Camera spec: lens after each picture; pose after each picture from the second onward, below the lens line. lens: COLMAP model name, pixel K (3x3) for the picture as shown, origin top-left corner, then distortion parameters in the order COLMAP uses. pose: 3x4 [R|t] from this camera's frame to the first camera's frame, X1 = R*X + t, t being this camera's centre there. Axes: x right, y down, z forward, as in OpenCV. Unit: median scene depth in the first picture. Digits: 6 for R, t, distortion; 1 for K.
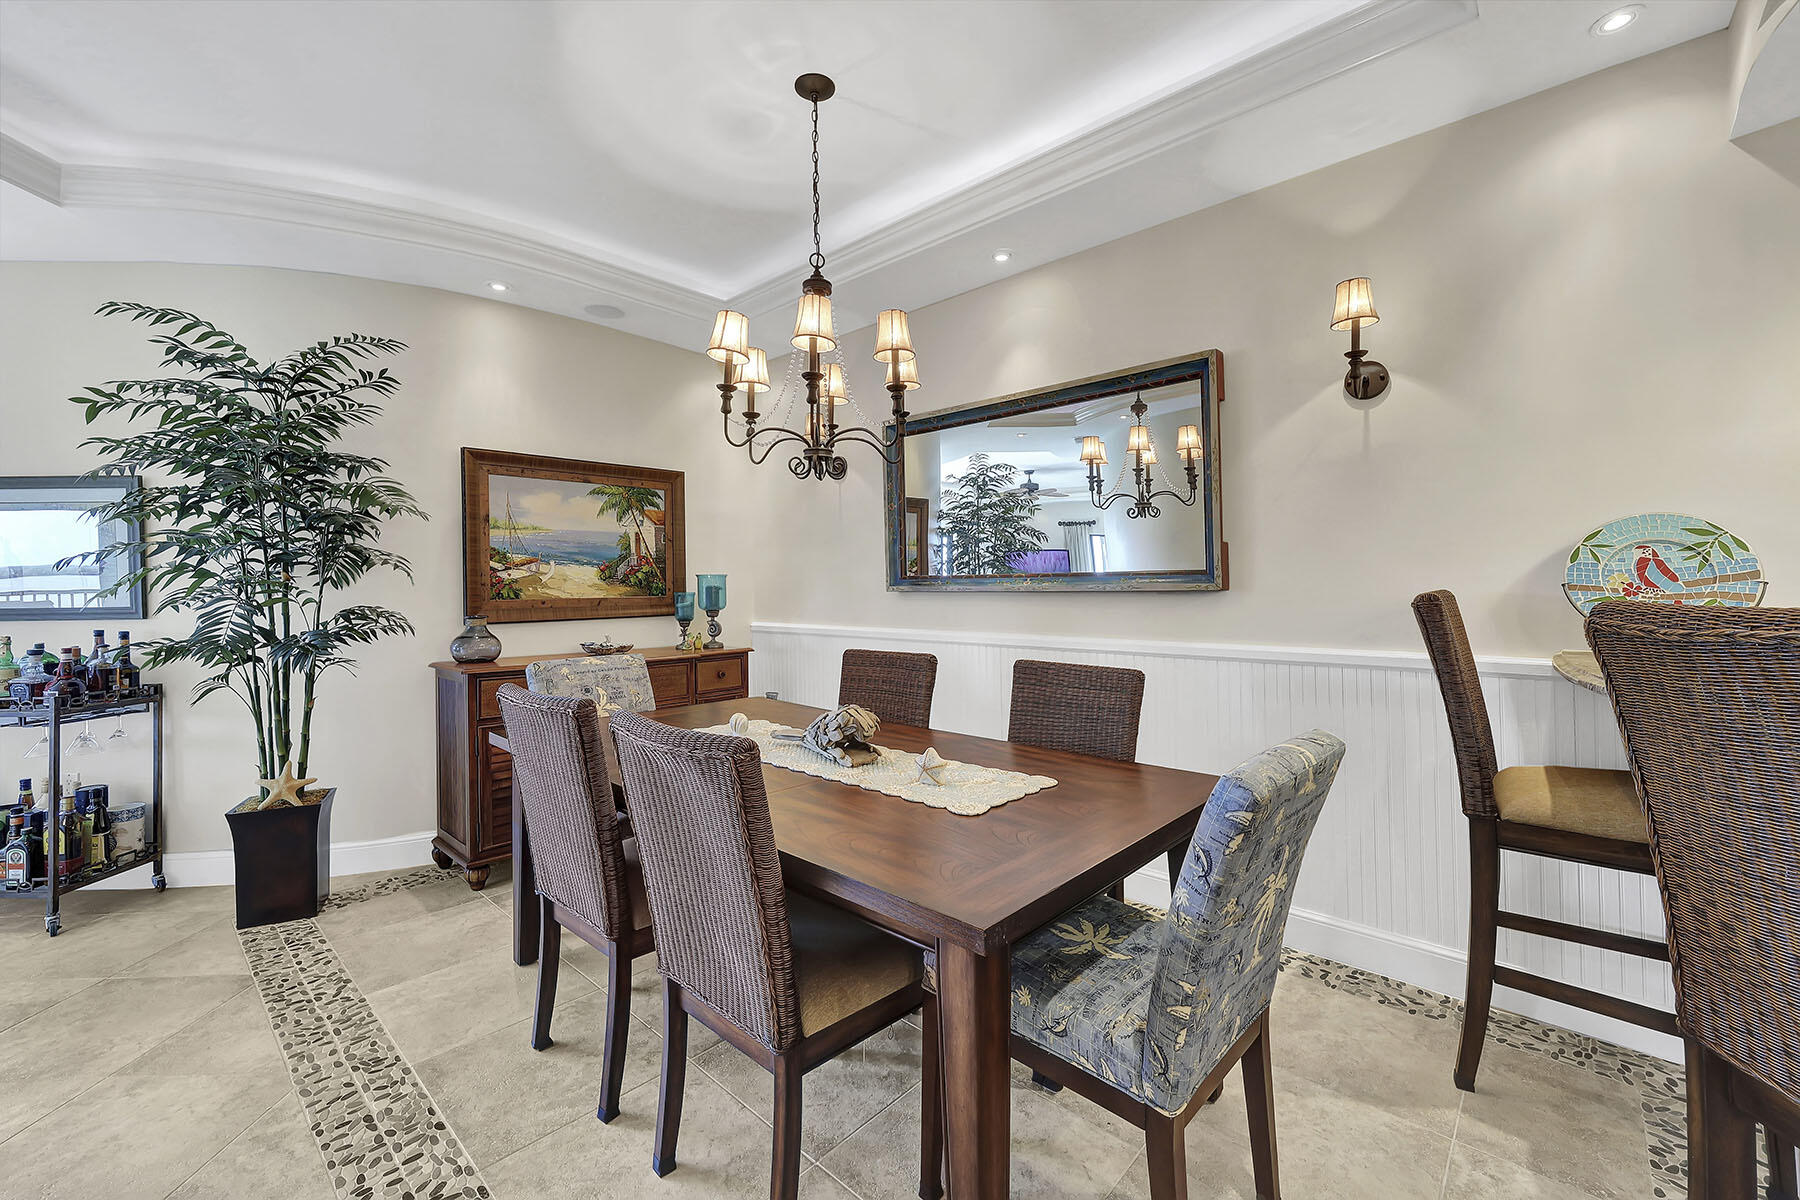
lens RADIAL K [[720.2, 0, 909.2], [0, 720.2, 584.8], [0, 0, 1]] dist [0.000313, -0.000043]
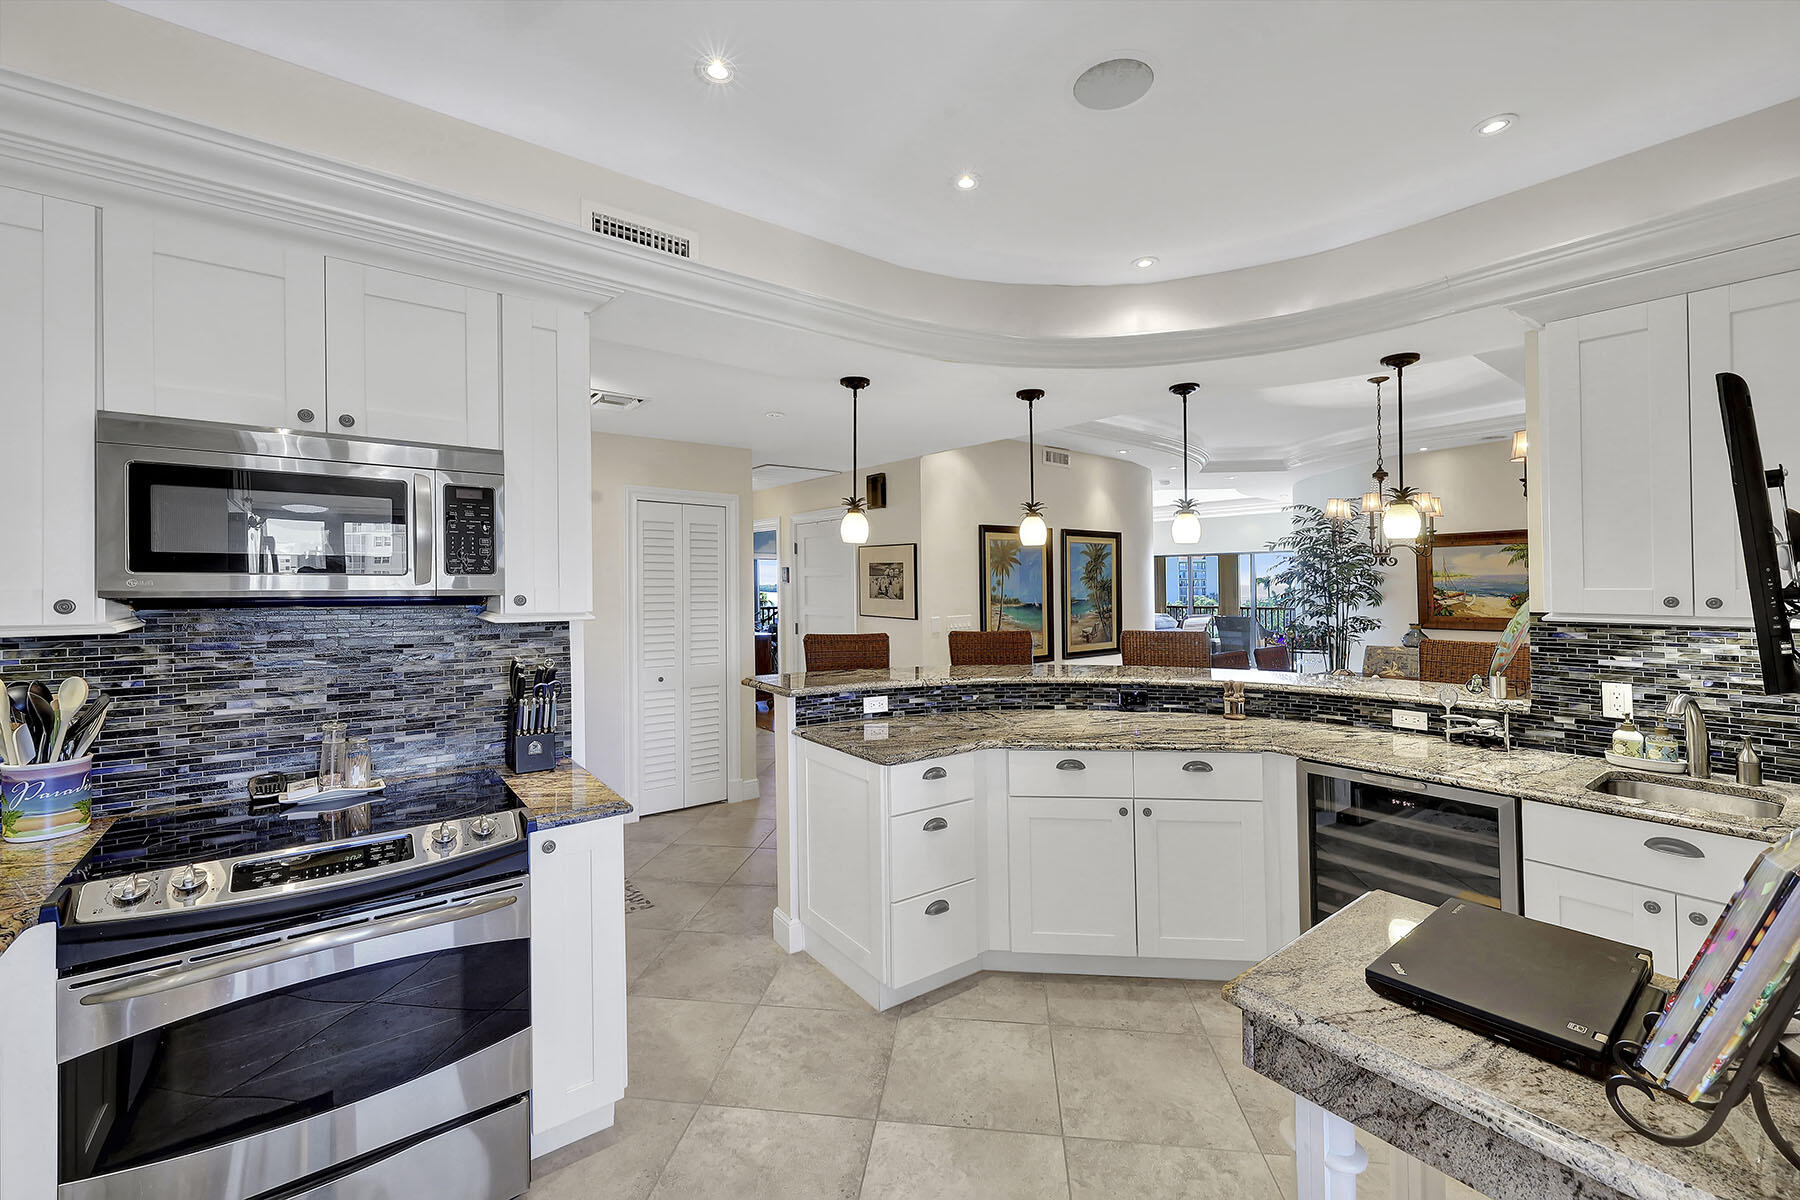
lens RADIAL K [[727.6, 0, 899.6], [0, 727.6, 590.4], [0, 0, 1]] dist [0.001040, 0.000489]
pose [[-0.181983, 0.018376, -0.983130, 1.375340], [0.006535, 0.999826, 0.017478, -0.079101], [0.983280, -0.003244, -0.182072, 0.005185]]
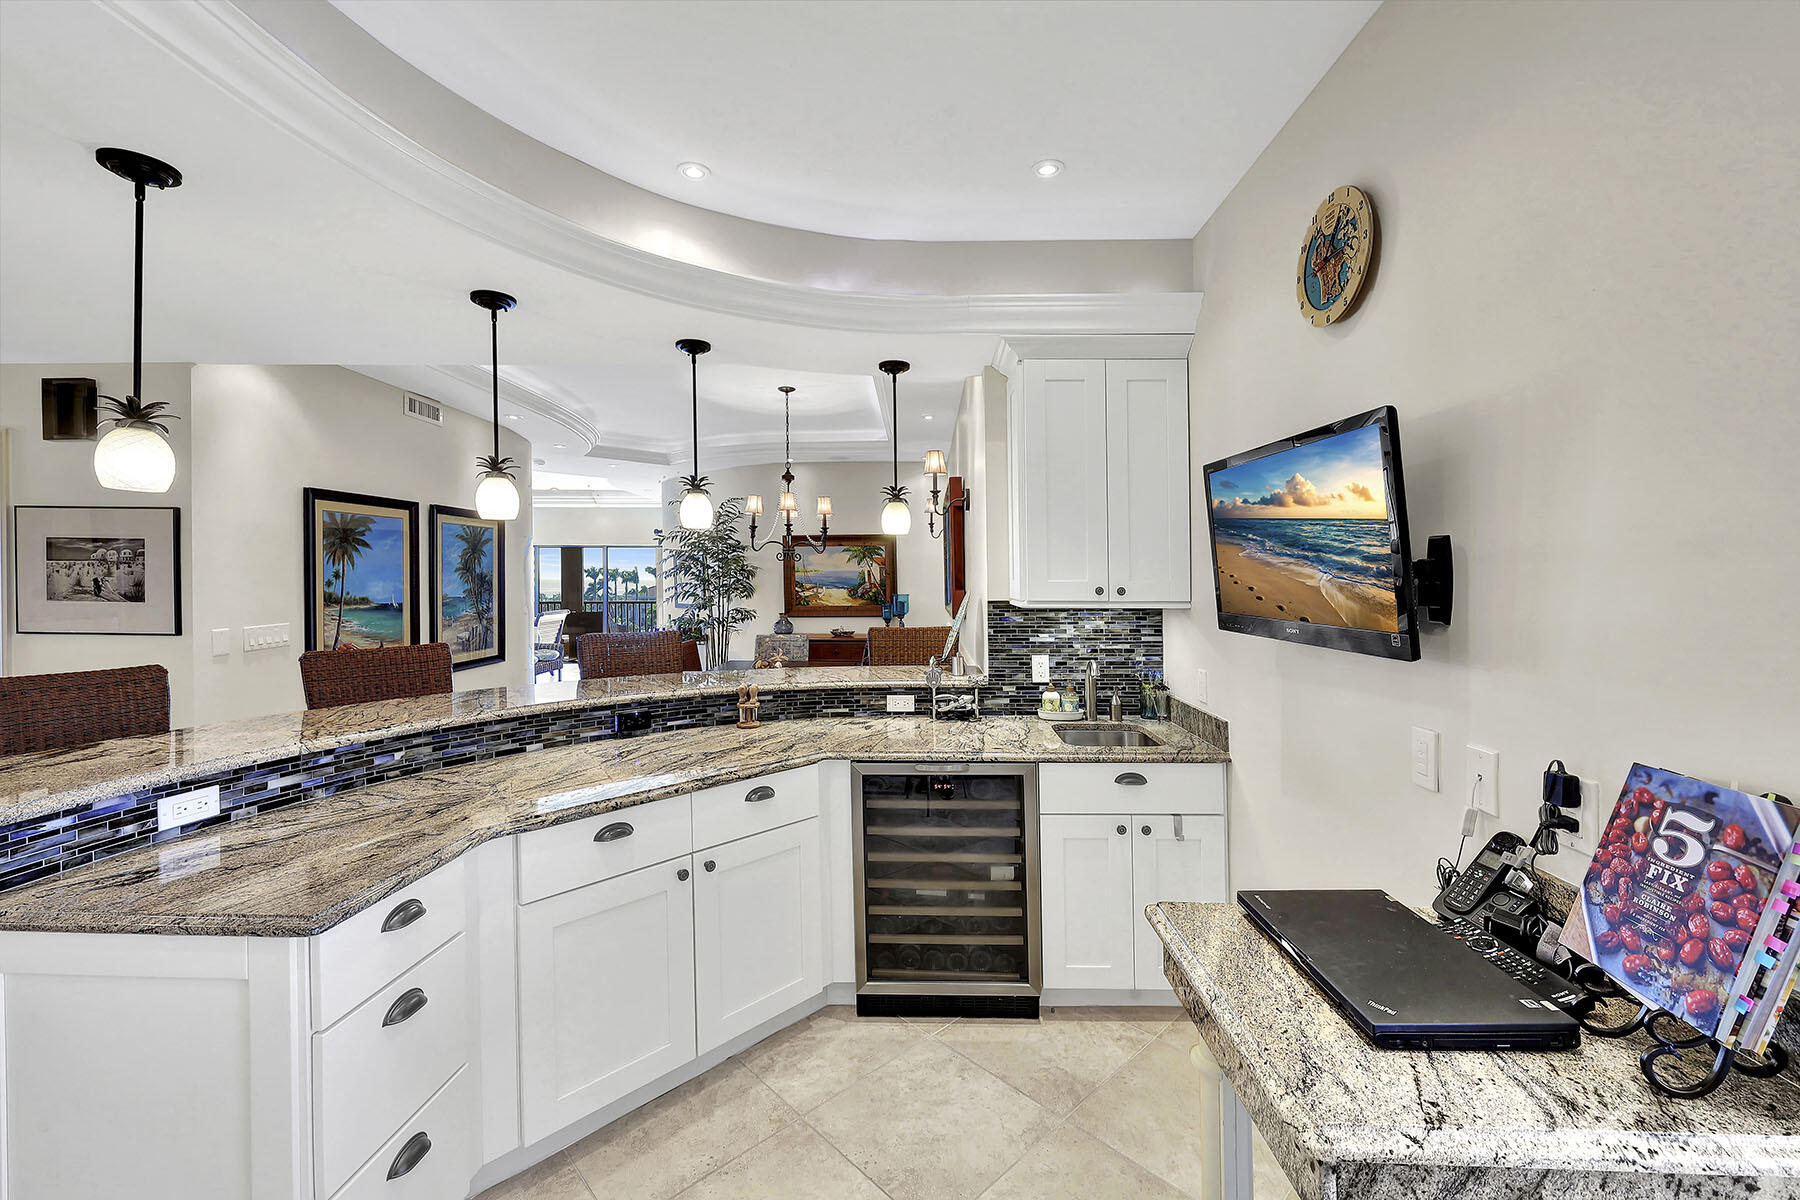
lens RADIAL K [[730.9, 0, 911.8], [0, 730.9, 575.1], [0, 0, 1]] dist [-0.001960, -0.000370]
pose [[0.651143, 0.007142, -0.758921, 1.174447], [-0.005065, 0.999974, 0.005065, -0.075541], [0.758938, 0.000546, 0.651163, -0.125277]]
